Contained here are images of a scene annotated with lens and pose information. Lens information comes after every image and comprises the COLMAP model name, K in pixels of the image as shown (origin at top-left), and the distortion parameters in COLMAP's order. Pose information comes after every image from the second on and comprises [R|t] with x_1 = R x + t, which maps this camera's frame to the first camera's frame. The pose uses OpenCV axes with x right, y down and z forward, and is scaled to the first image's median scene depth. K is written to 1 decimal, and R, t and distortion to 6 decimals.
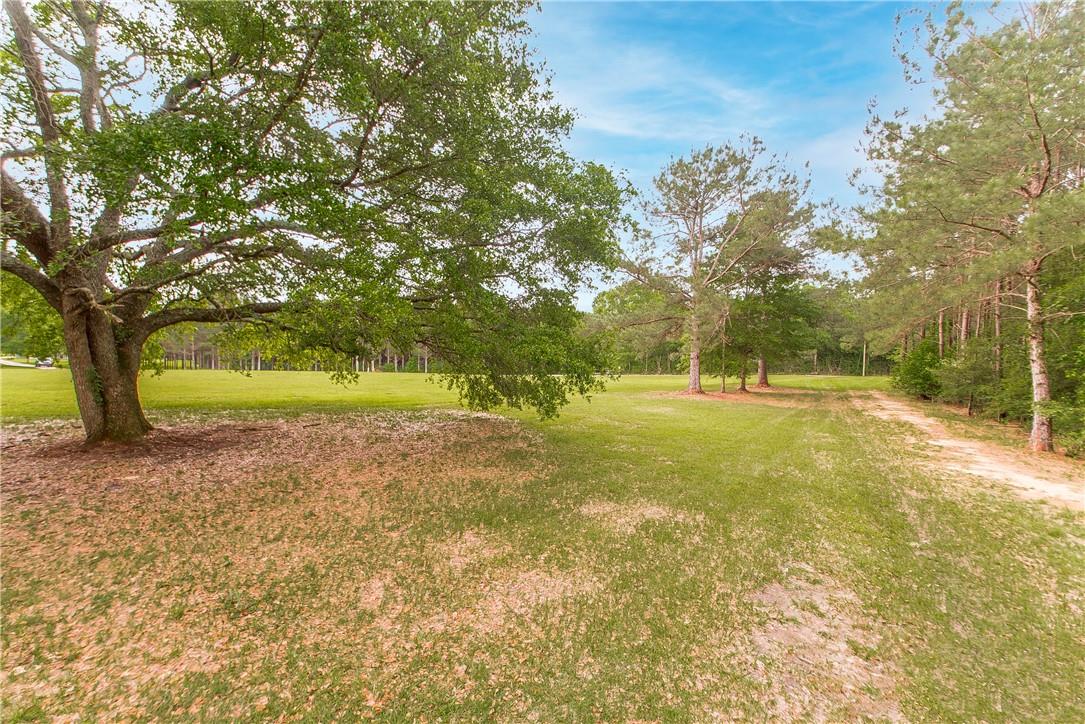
lens RADIAL K [[496.2, 0, 546.7], [0, 496.2, 363.5], [0, 0, 1]] dist [0.018868, -0.008793]
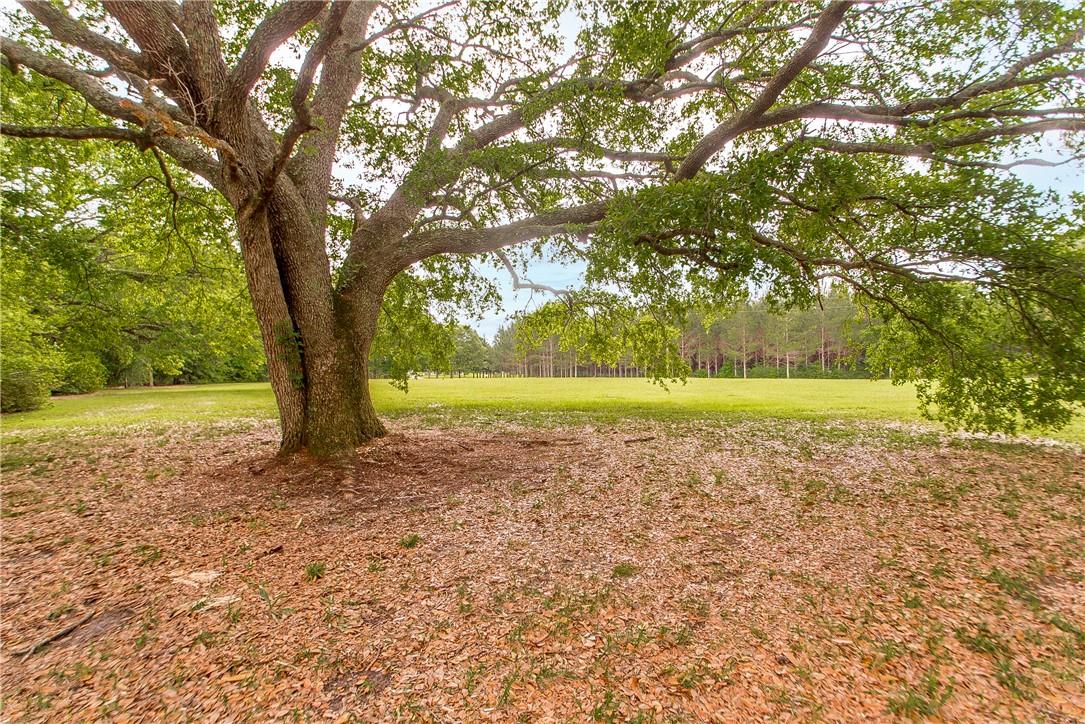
lens RADIAL K [[496.2, 0, 546.7], [0, 496.2, 363.5], [0, 0, 1]] dist [0.018868, -0.008793]
pose [[0.830147, -0.021448, -0.557131, -0.273672], [0.009332, 0.999654, -0.024578, 0.056375], [0.557466, 0.015204, 0.830061, 0.539434]]
